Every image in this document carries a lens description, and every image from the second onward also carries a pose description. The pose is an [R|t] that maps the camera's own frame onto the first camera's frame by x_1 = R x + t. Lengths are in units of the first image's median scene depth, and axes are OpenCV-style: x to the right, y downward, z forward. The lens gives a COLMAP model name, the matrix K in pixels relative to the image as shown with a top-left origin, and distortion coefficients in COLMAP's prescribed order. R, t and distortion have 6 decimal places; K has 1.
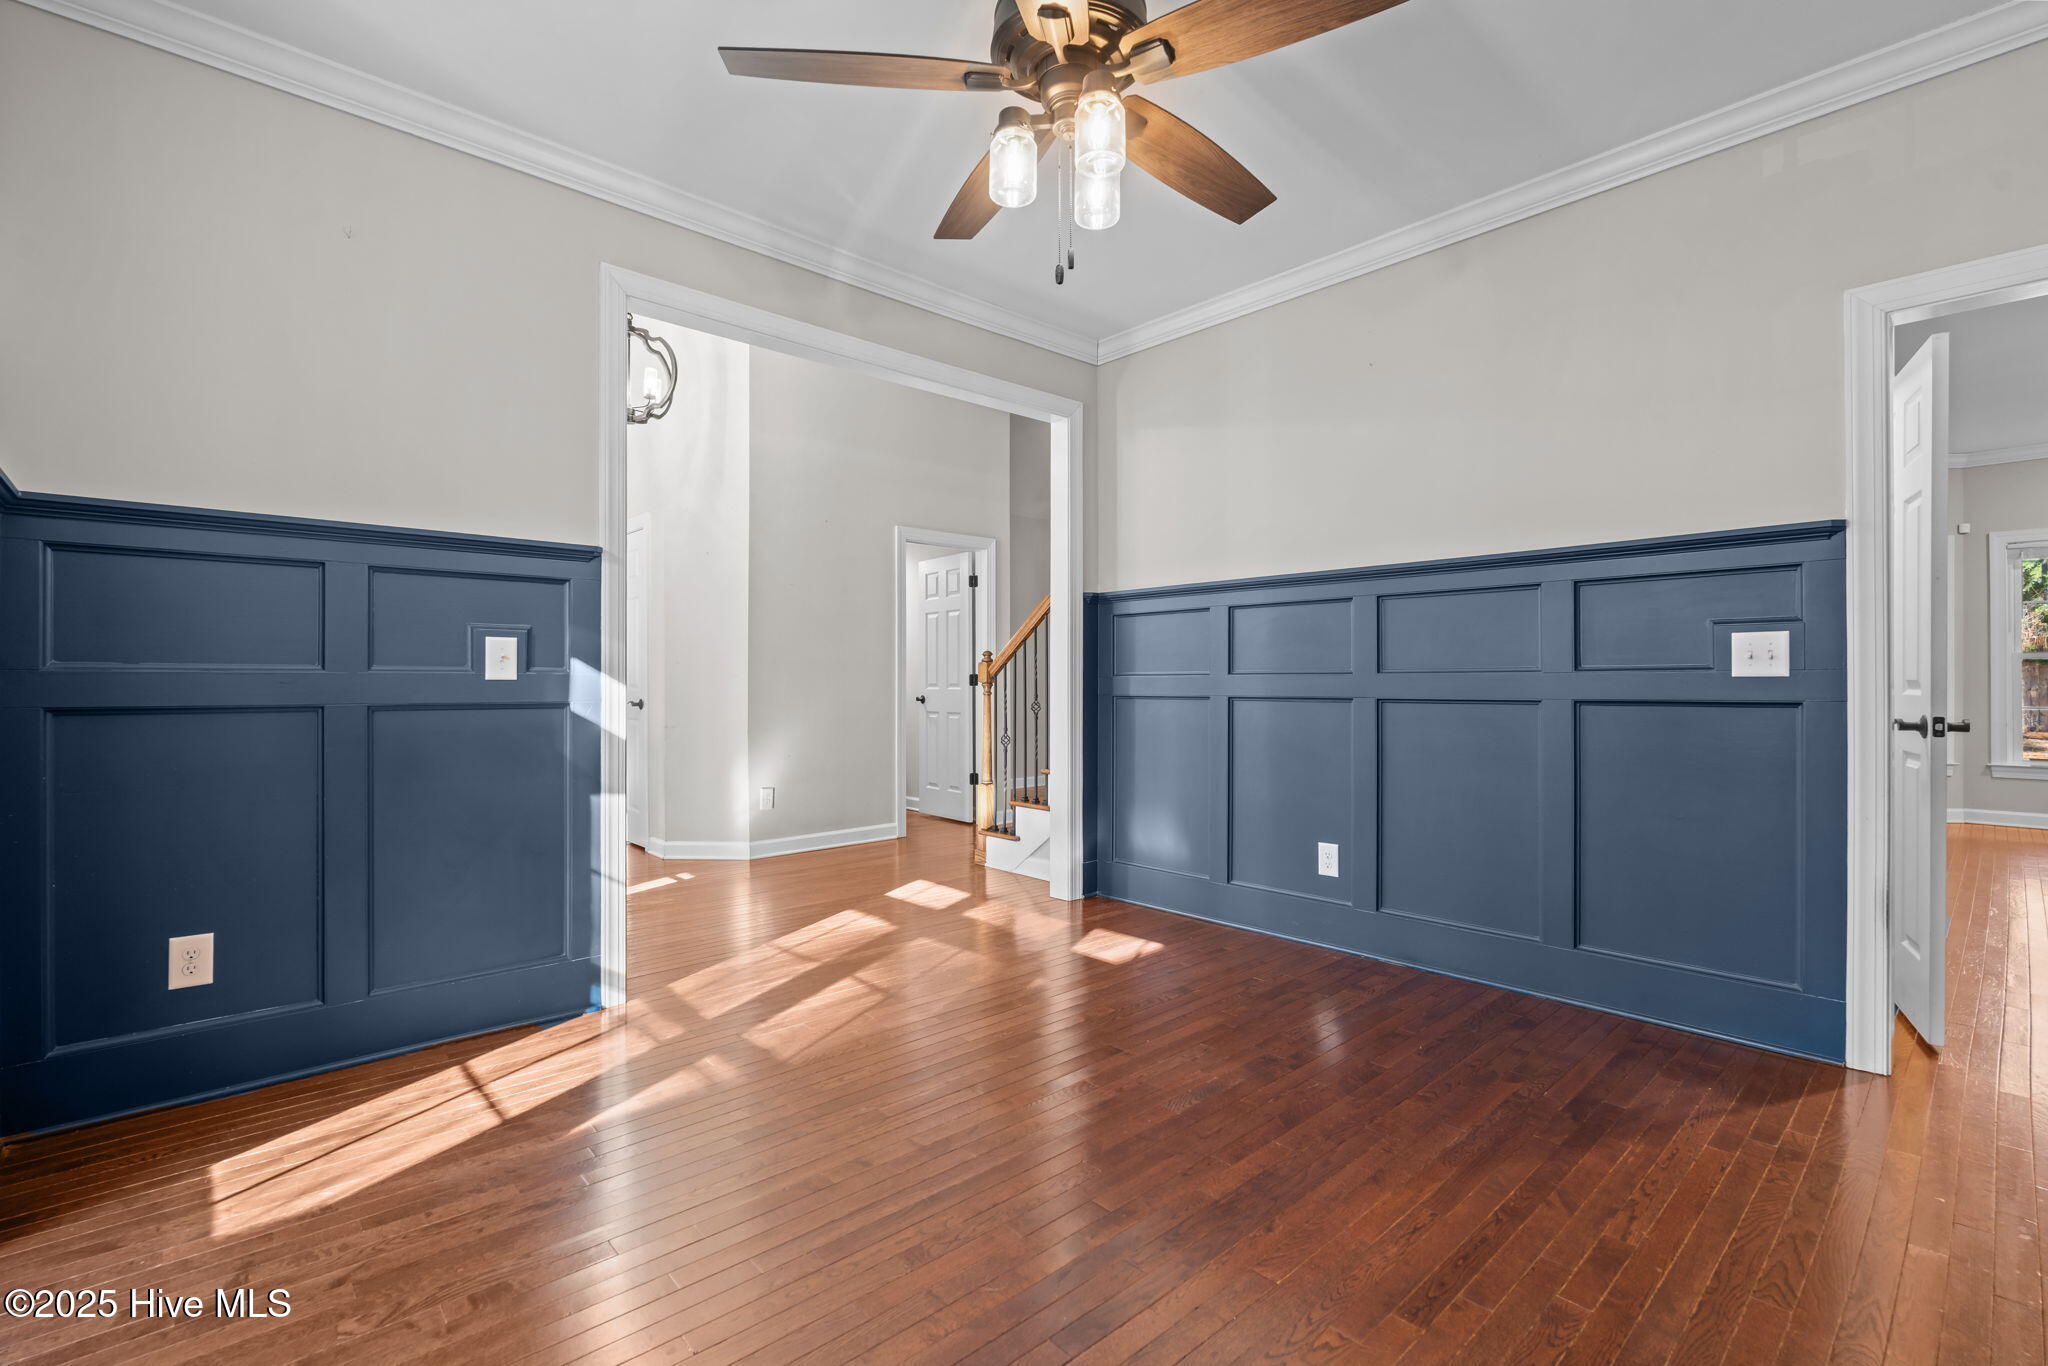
lens RADIAL K [[905.5, 0, 1024.0], [0, 905.5, 683.0], [0, 0, 1]] dist [-0.000895, 0.000217]
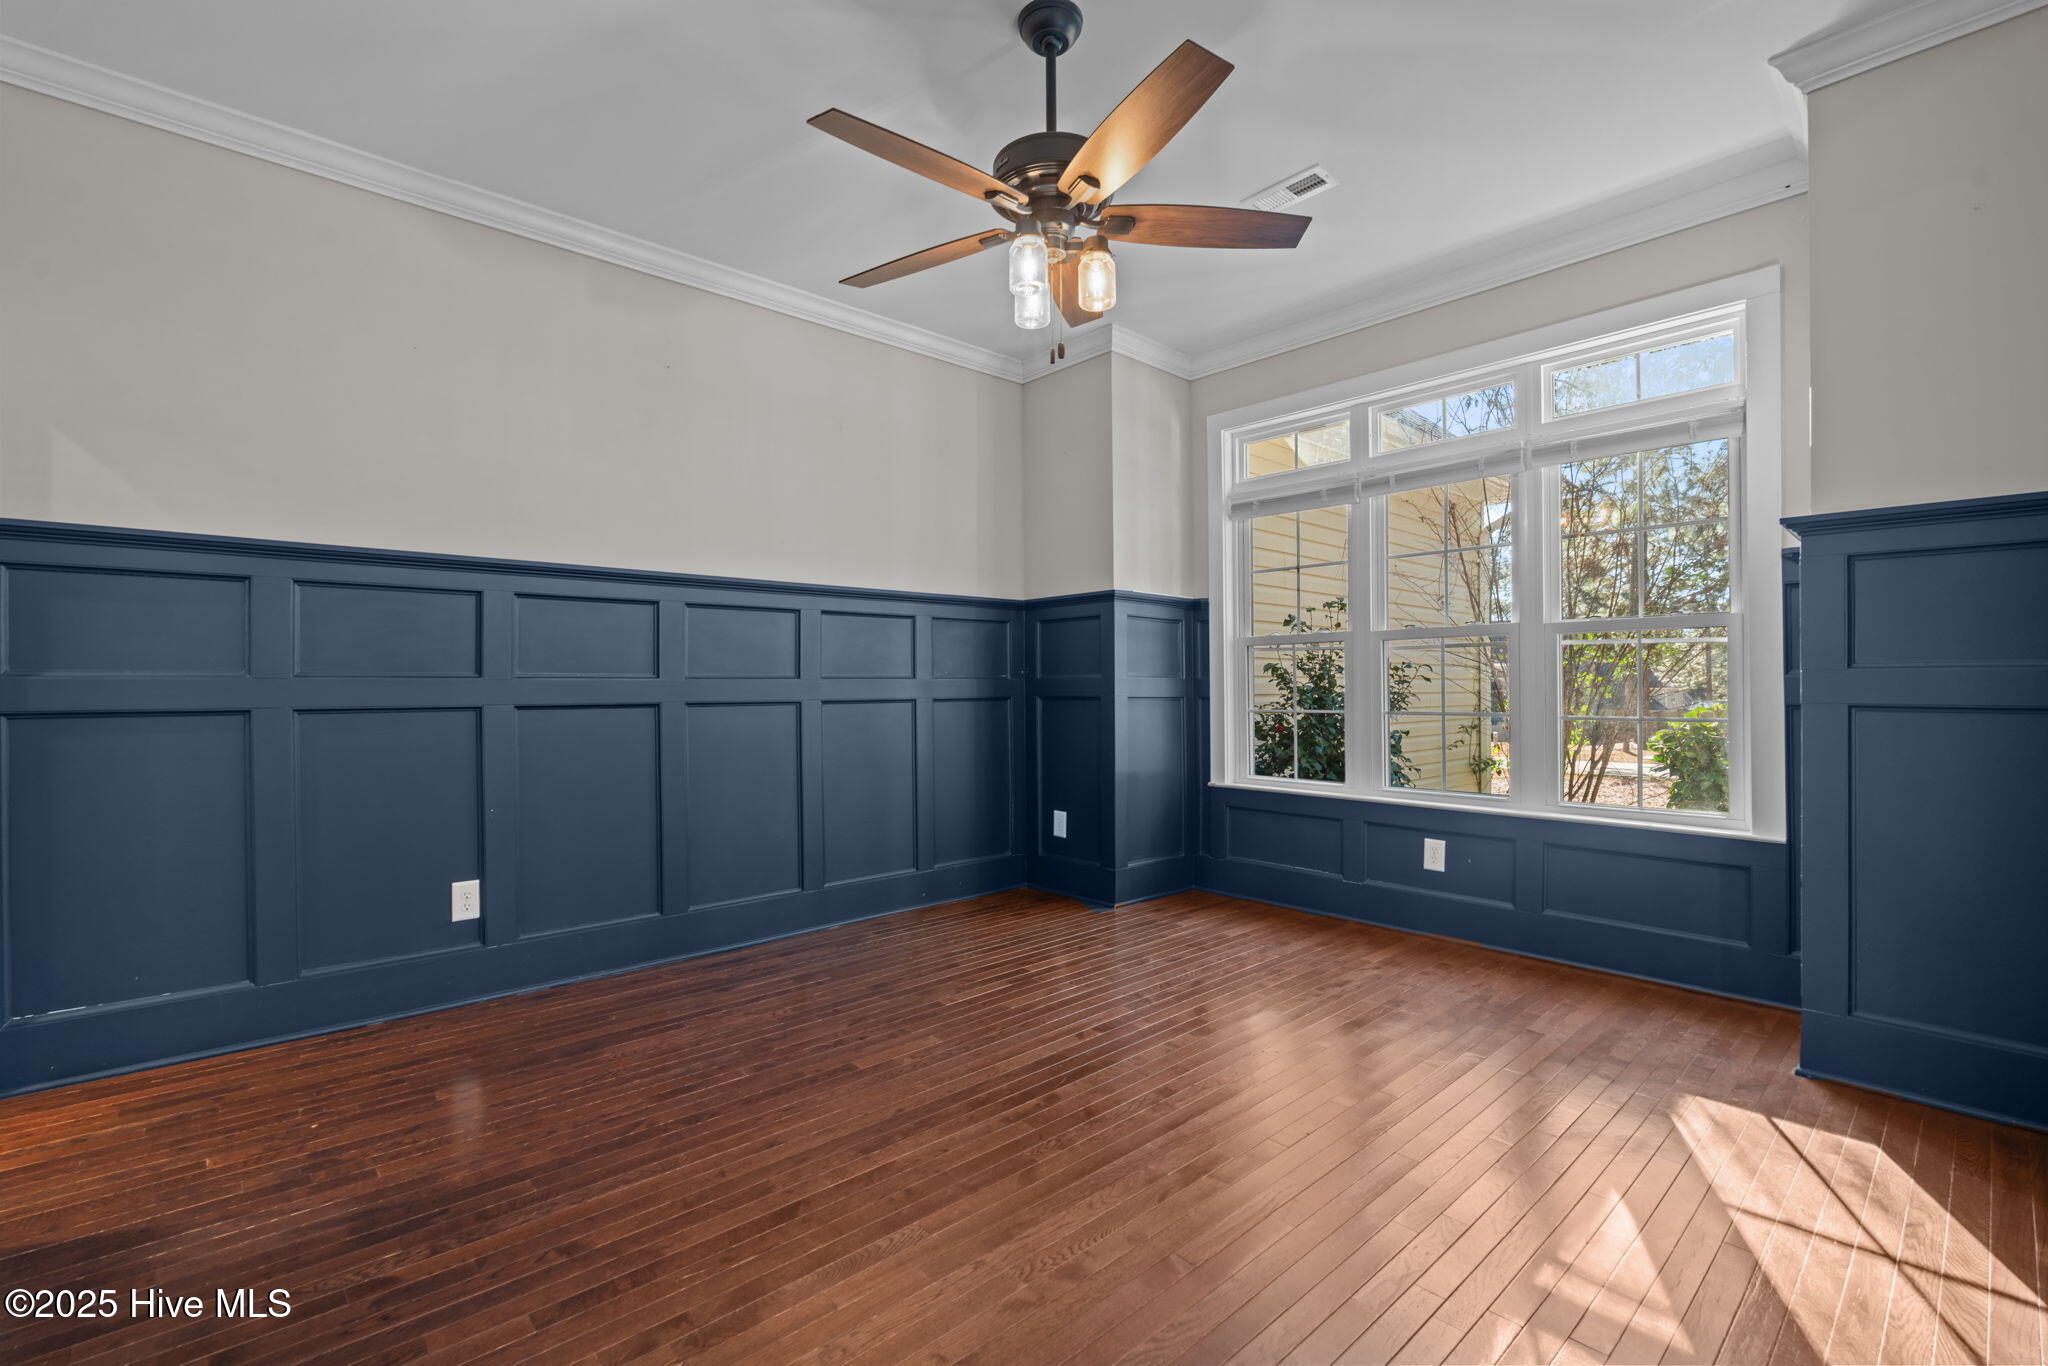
lens RADIAL K [[905.5, 0, 1024.0], [0, 905.5, 683.0], [0, 0, 1]] dist [-0.000895, 0.000217]
pose [[-0.999992, 0.003626, -0.001961, 0.077501], [0.003634, 0.999986, -0.003835, 0.000583], [0.001947, -0.003842, -0.999991, 1.877217]]
